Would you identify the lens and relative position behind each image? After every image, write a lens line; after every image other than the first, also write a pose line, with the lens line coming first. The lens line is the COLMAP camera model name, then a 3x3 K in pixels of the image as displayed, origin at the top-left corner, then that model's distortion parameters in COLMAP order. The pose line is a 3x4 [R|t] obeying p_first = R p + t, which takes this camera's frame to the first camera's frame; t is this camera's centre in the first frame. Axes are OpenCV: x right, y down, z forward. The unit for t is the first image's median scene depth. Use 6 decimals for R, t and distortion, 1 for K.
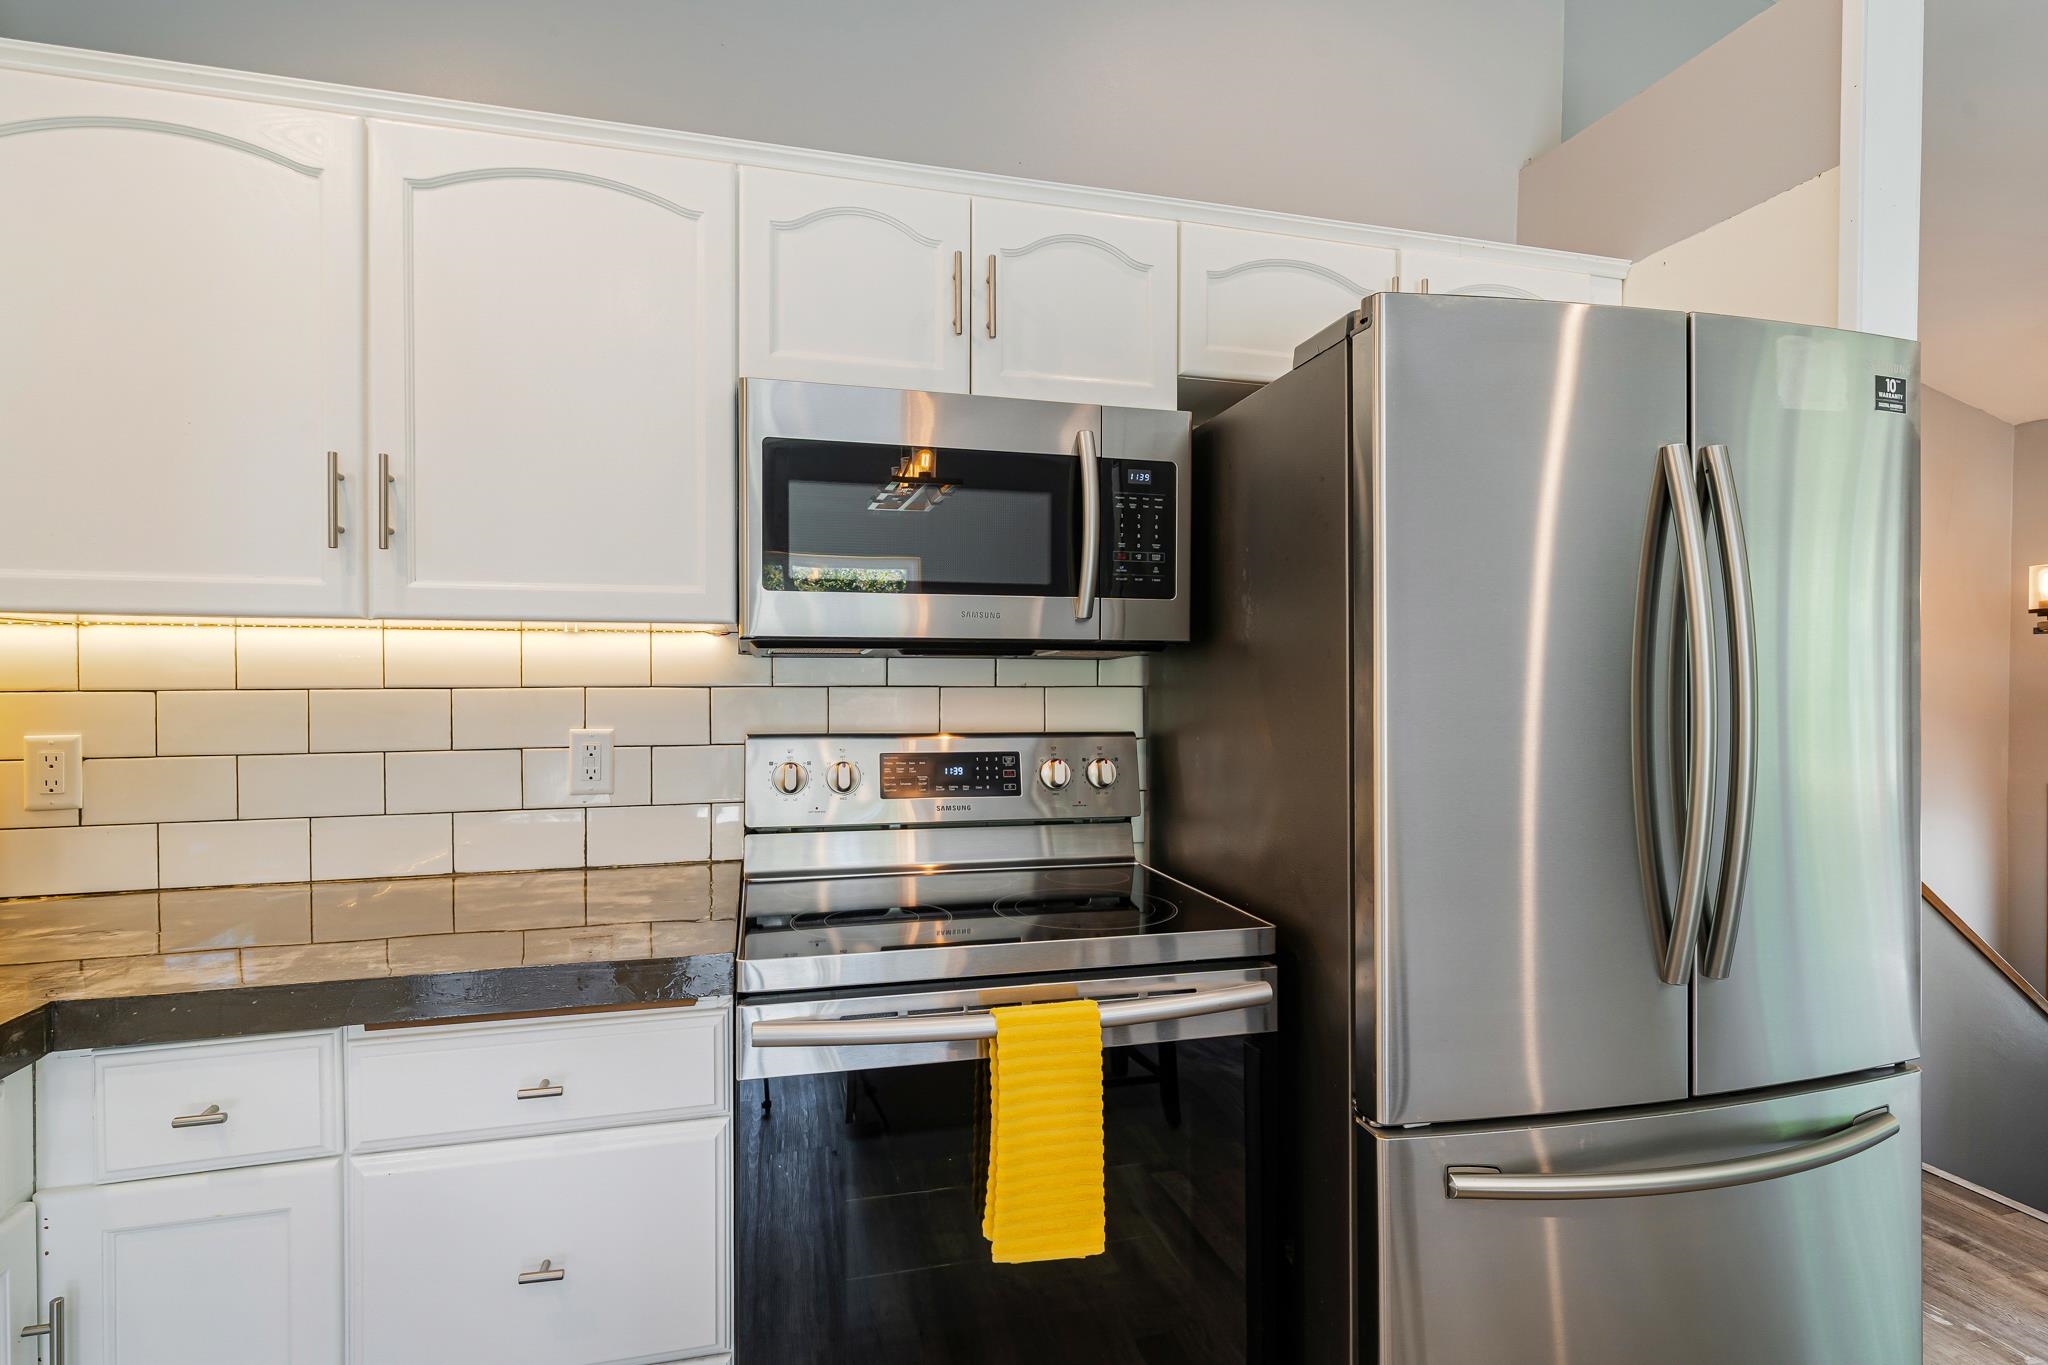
lens RADIAL K [[998.9, 0, 1022.4], [0, 998.9, 674.2], [0, 0, 1]] dist [-0.003646, 0.002854]
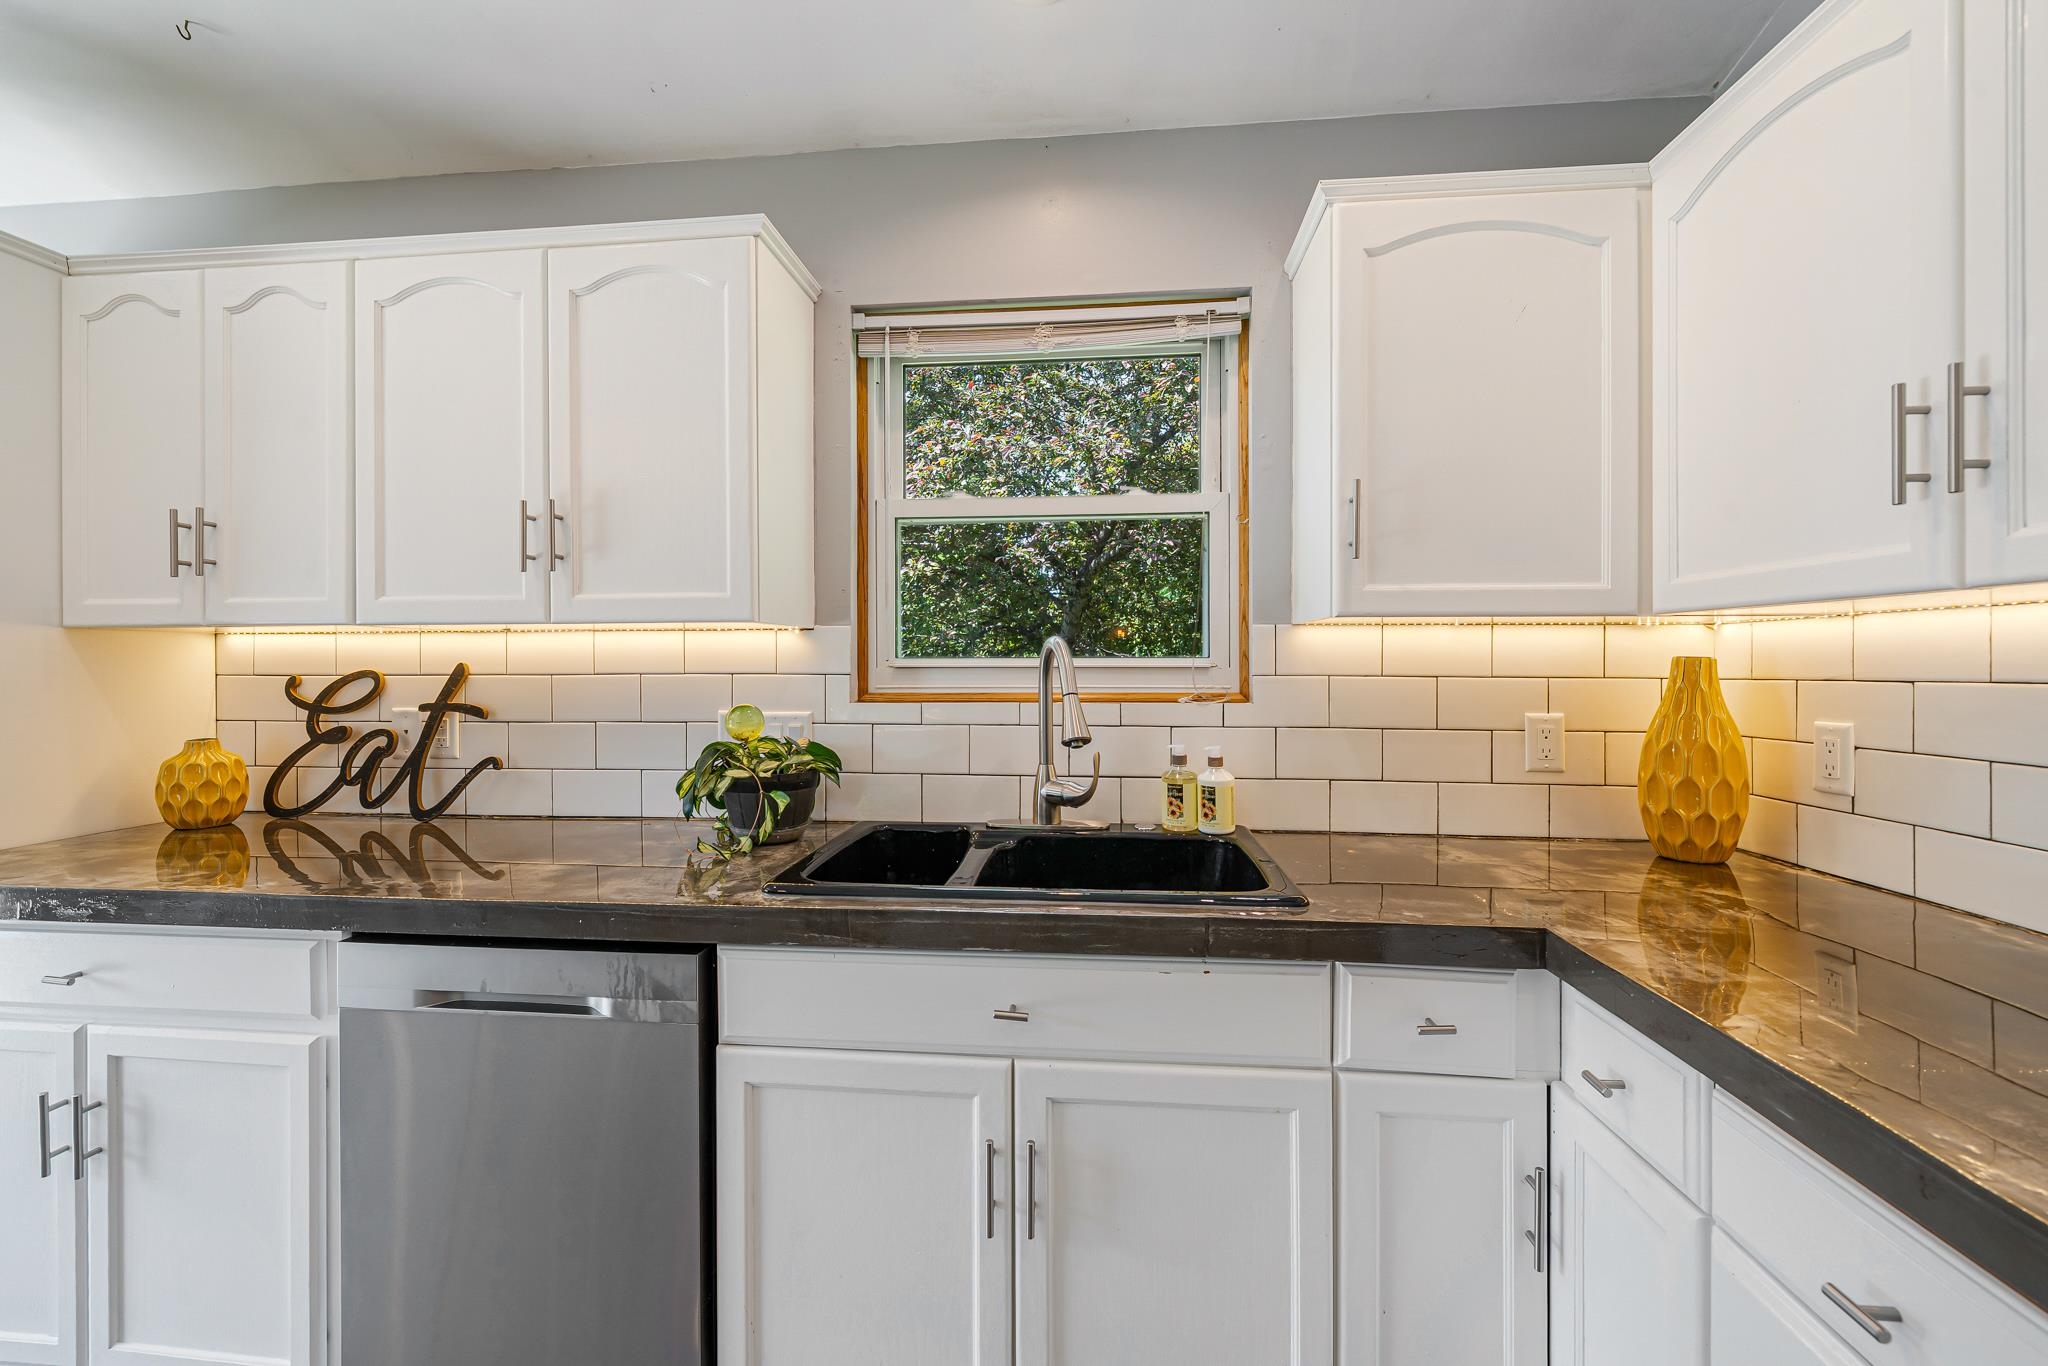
lens RADIAL K [[831.4, 0, 1033.1], [0, 831.4, 654.2], [0, 0, 1]] dist [0.000619, -0.000087]
pose [[-0.352429, -0.012646, -0.935753, 0.144755], [-0.001659, 0.999916, -0.012889, 0.002142], [0.935837, -0.002990, -0.352421, 0.506402]]
